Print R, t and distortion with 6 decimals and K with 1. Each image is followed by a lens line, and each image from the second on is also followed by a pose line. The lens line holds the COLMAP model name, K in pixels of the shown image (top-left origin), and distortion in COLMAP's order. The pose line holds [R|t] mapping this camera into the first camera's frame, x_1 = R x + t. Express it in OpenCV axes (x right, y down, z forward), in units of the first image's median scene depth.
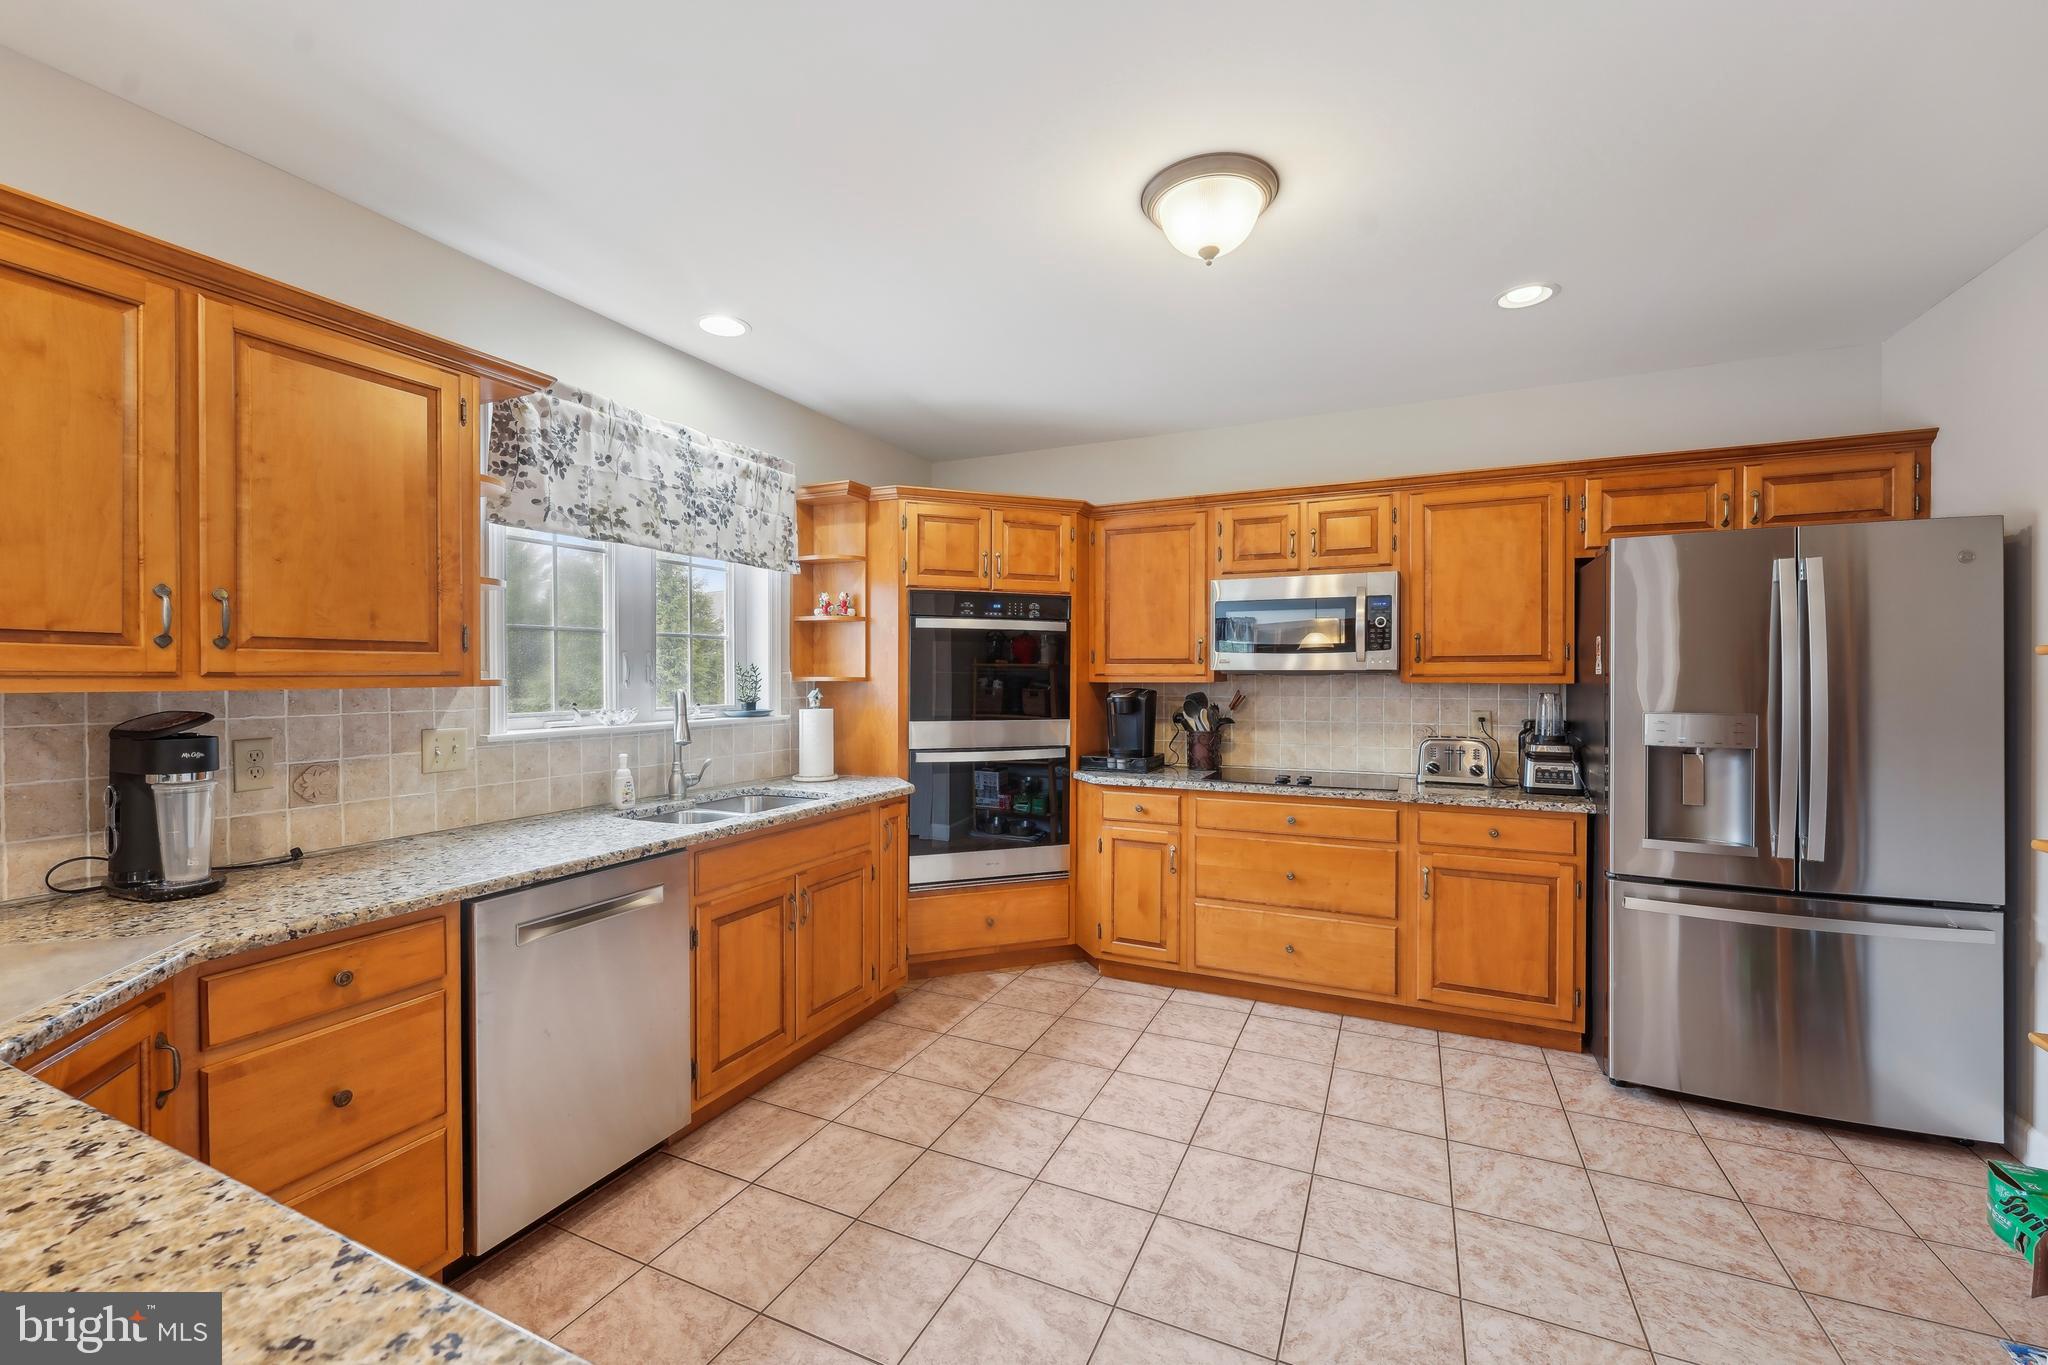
lens RADIAL K [[830.8, 0, 1024.0], [0, 830.8, 682.5], [0, 0, 1]] dist [-0.002146, -0.000176]
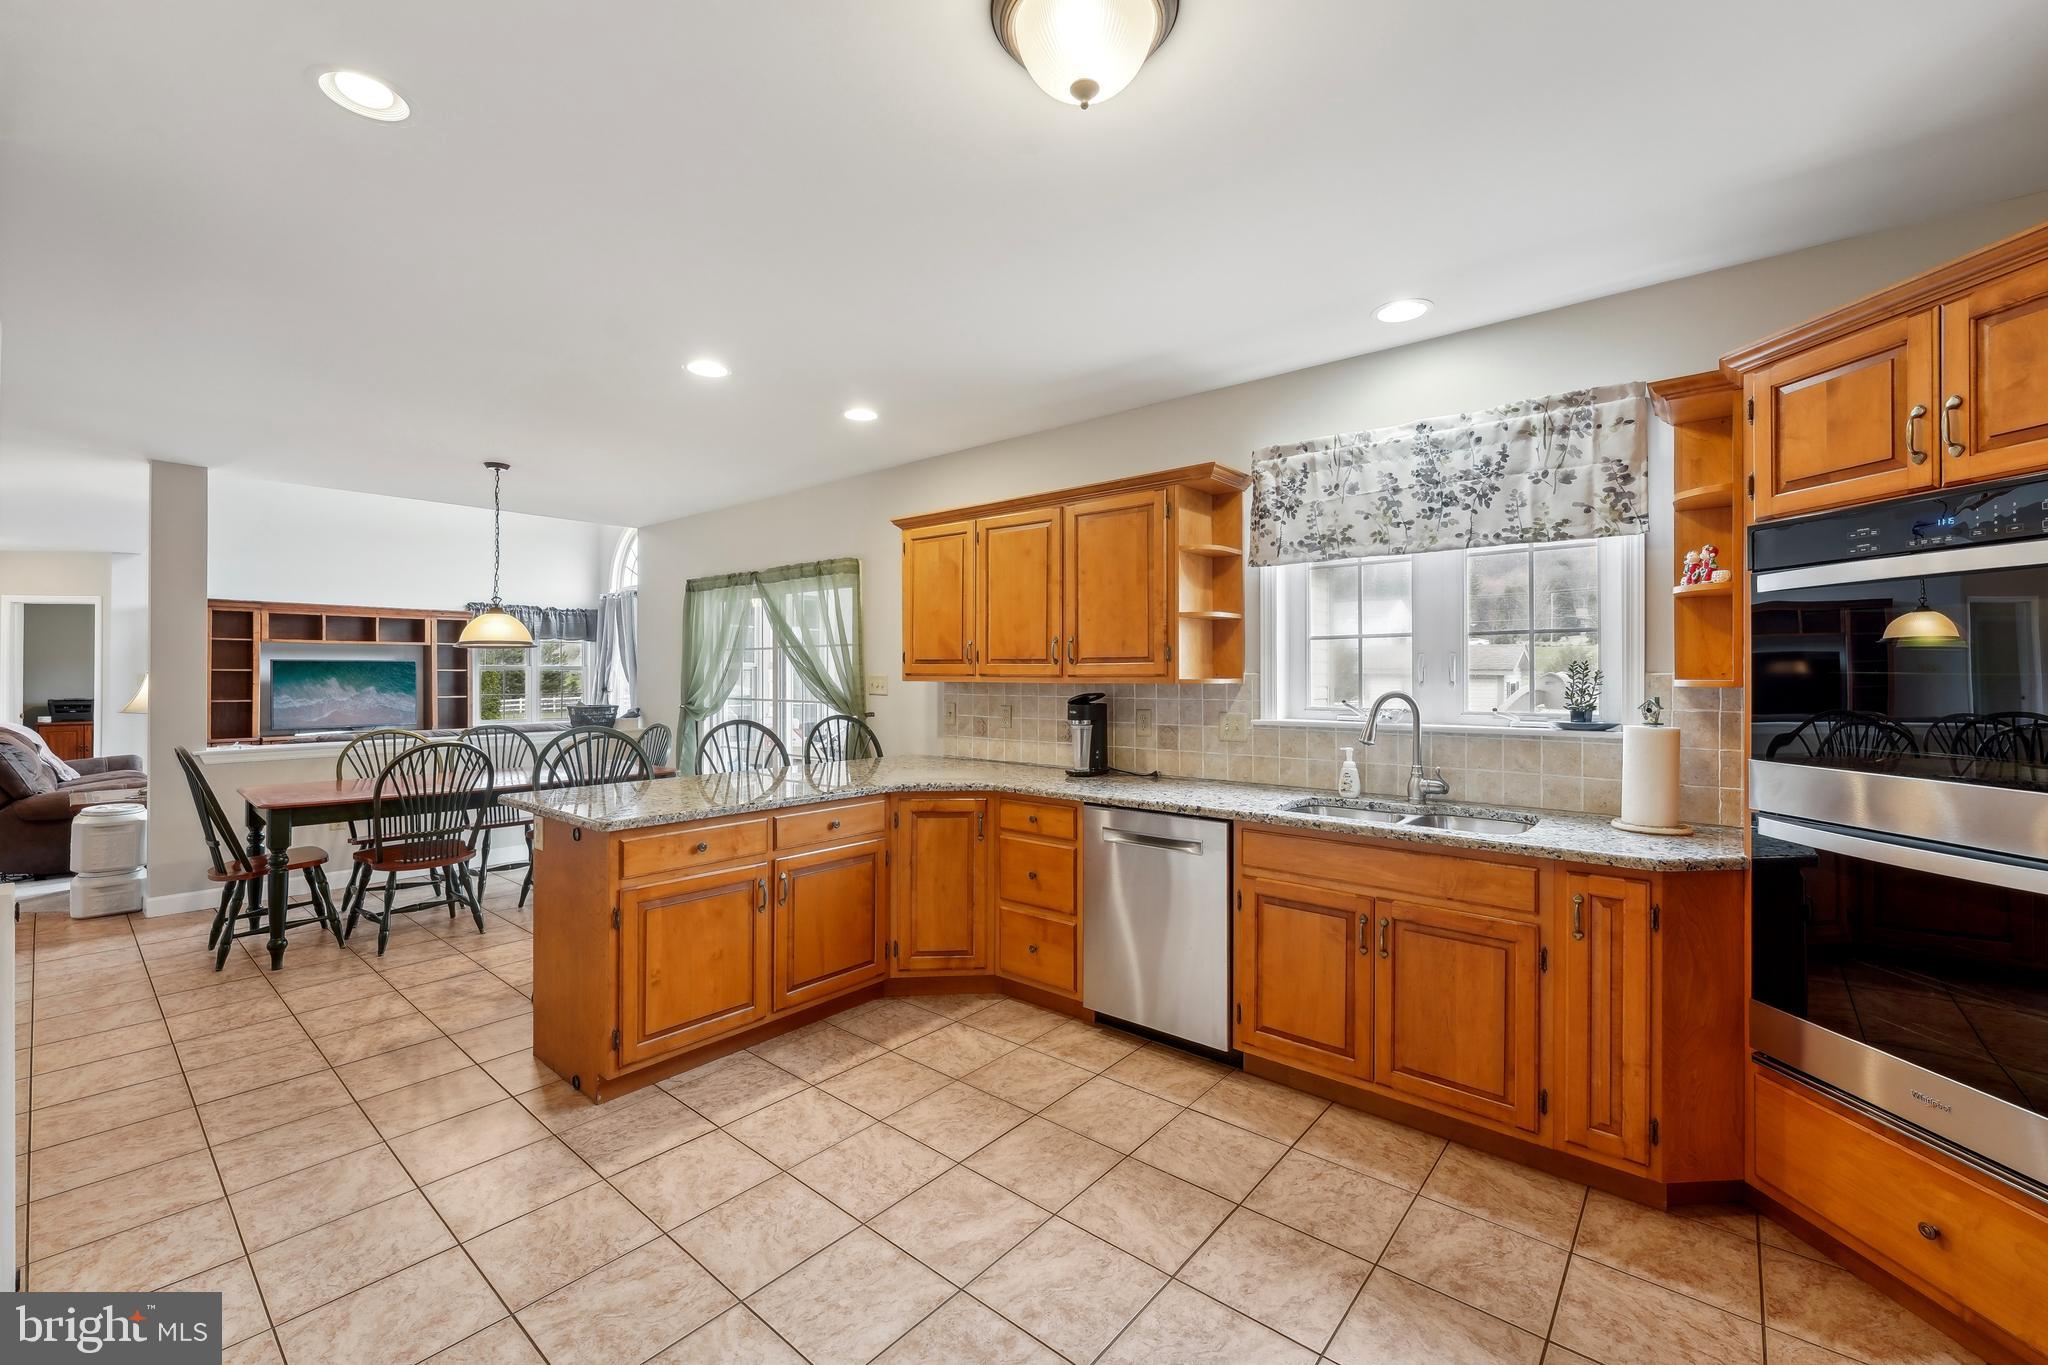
lens RADIAL K [[836.2, 0, 1014.1], [0, 836.2, 670.1], [0, 0, 1]] dist [-0.000043, -0.000081]
pose [[-0.273902, -0.004279, -0.961748, 0.599895], [-0.007996, 0.999966, -0.002172, -0.009517], [0.961725, 0.007095, -0.273926, 0.735652]]
